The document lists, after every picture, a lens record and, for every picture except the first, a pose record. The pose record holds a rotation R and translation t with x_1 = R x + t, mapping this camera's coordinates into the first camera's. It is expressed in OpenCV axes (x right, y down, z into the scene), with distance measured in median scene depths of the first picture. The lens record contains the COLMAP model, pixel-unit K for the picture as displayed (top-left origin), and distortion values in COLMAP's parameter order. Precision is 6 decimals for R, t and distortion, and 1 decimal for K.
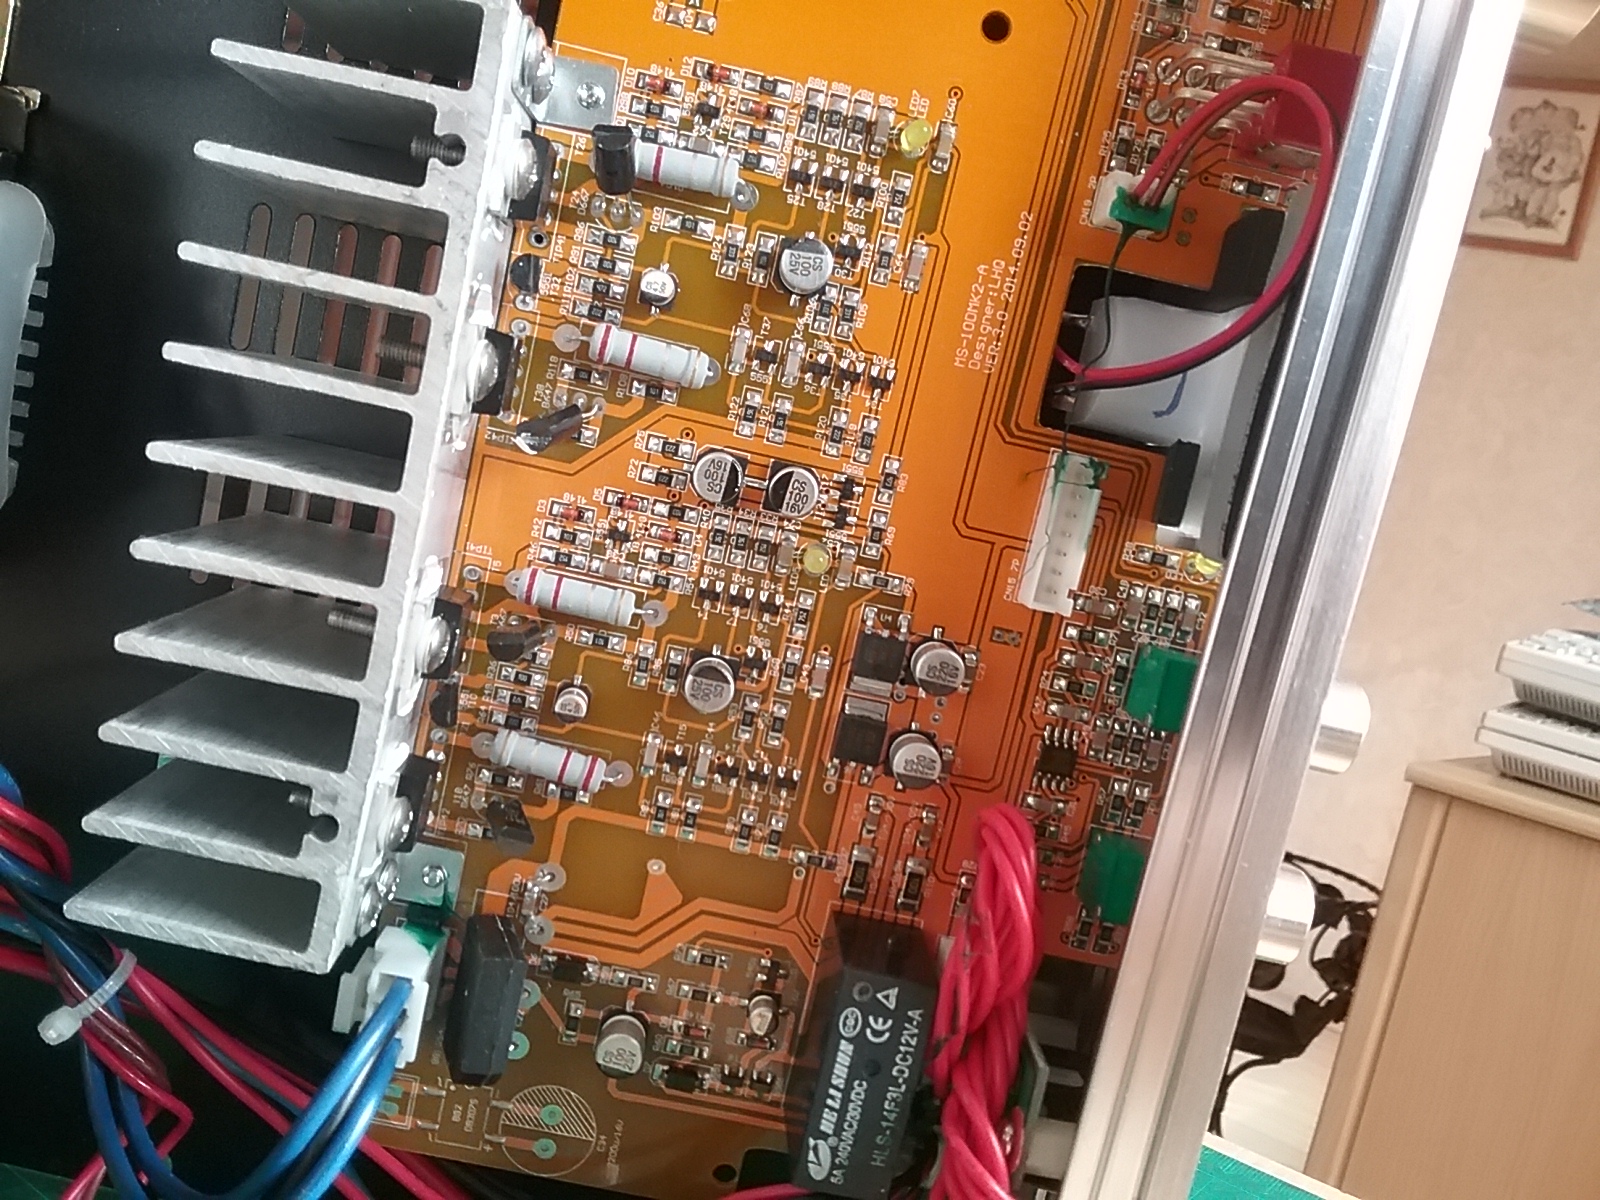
lens RADIAL K [[1495.1, 0, 795.5], [0, 1495.1, 607.0], [0, 0, 1]] dist [0.055493, 0.000000]
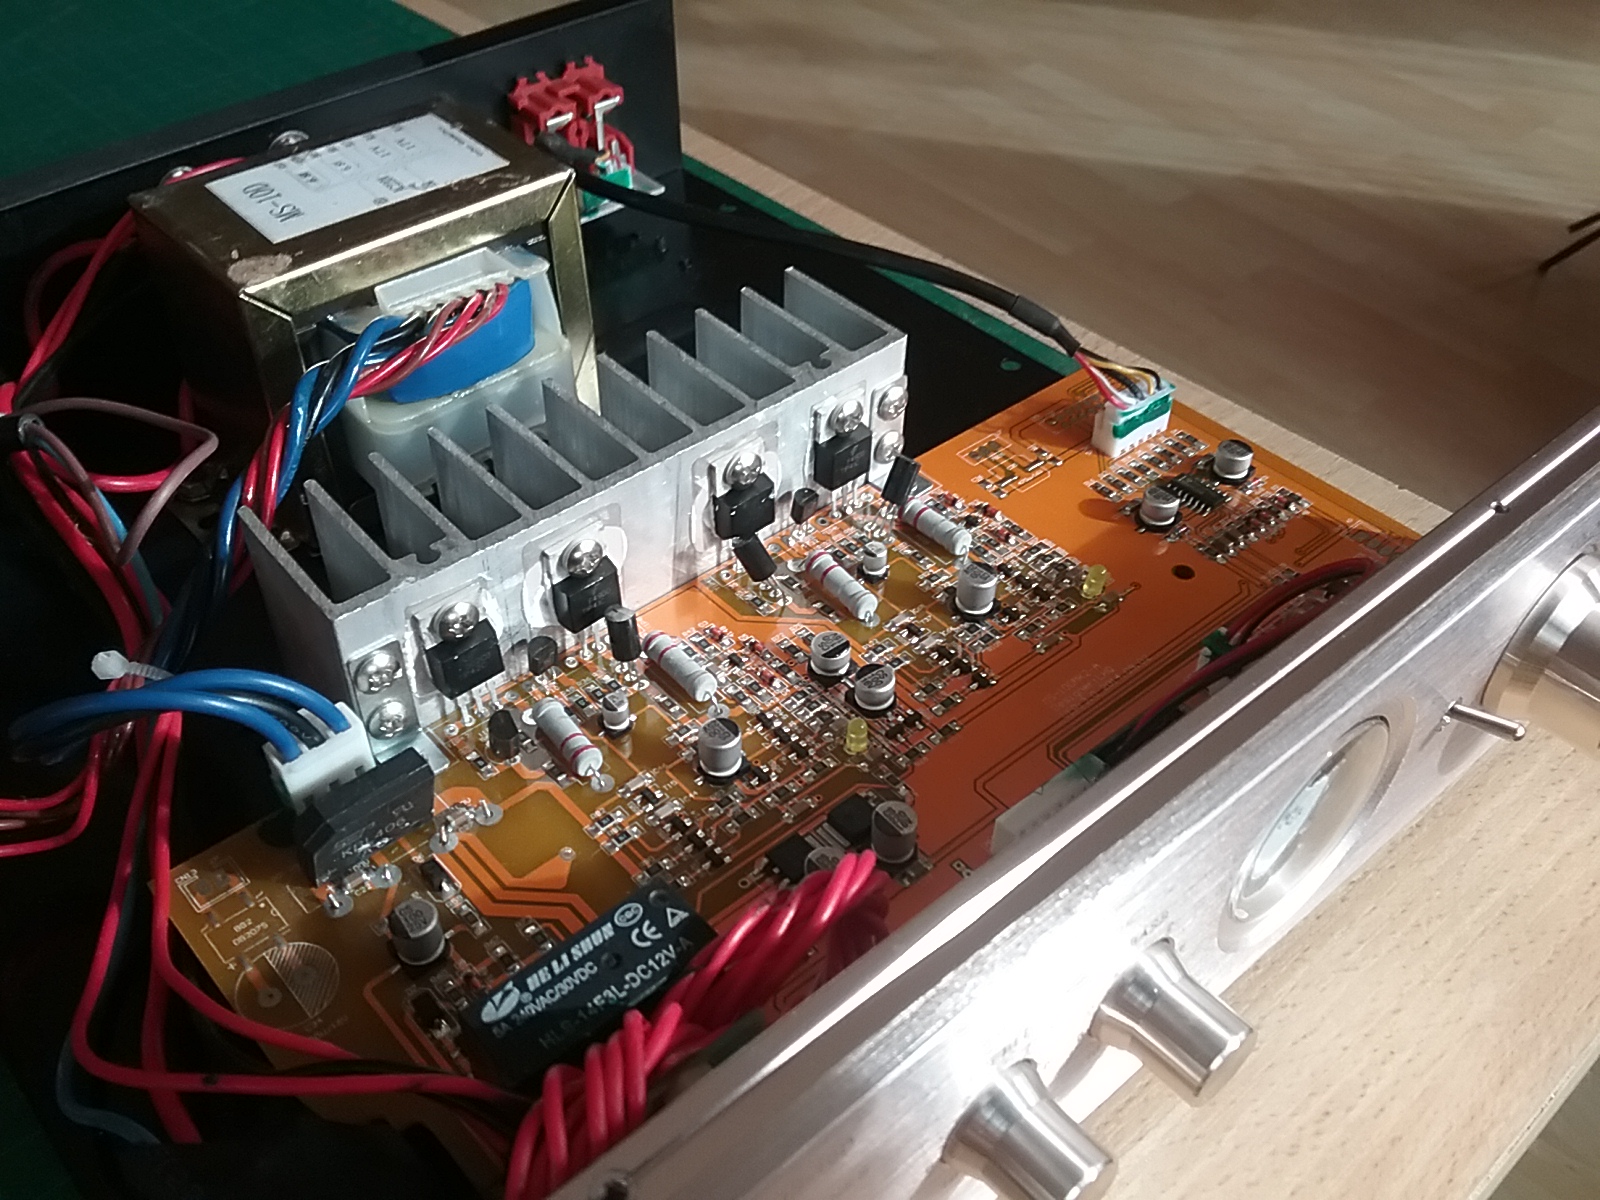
lens RADIAL K [[1495.1, 0, 802.3], [0, 1495.1, 635.0], [0, 0, 1]] dist [0.055493, 0.000000]
pose [[0.810583, 0.381856, -0.444006, 0.475339], [-0.582614, 0.449049, -0.677434, 0.762510], [-0.059302, 0.807800, 0.586466, 0.261587]]
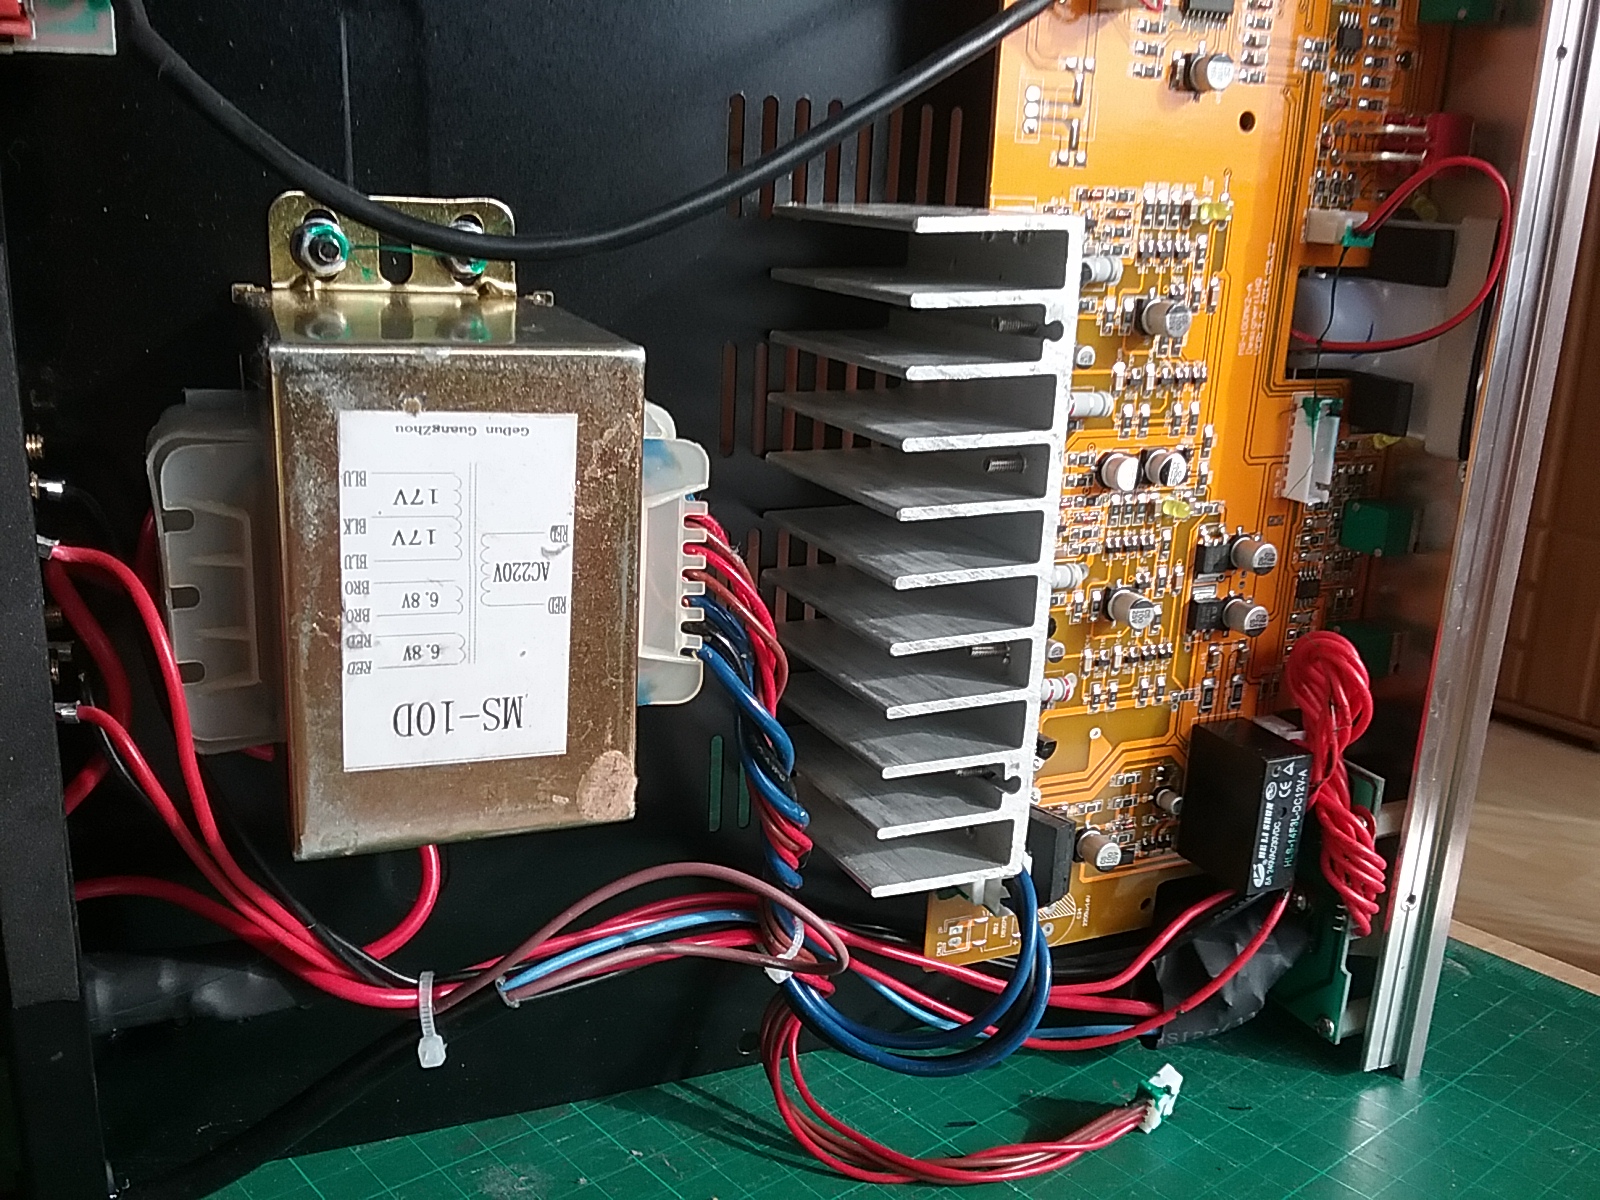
lens RADIAL K [[1495.1, 0, 802.0], [0, 1495.1, 604.2], [0, 0, 1]] dist [0.055493, 0.000000]
pose [[0.907068, -0.281174, 0.313320, -0.821316], [0.208033, 0.946408, 0.247050, -0.388862], [-0.365993, -0.158910, 0.916950, -0.231887]]
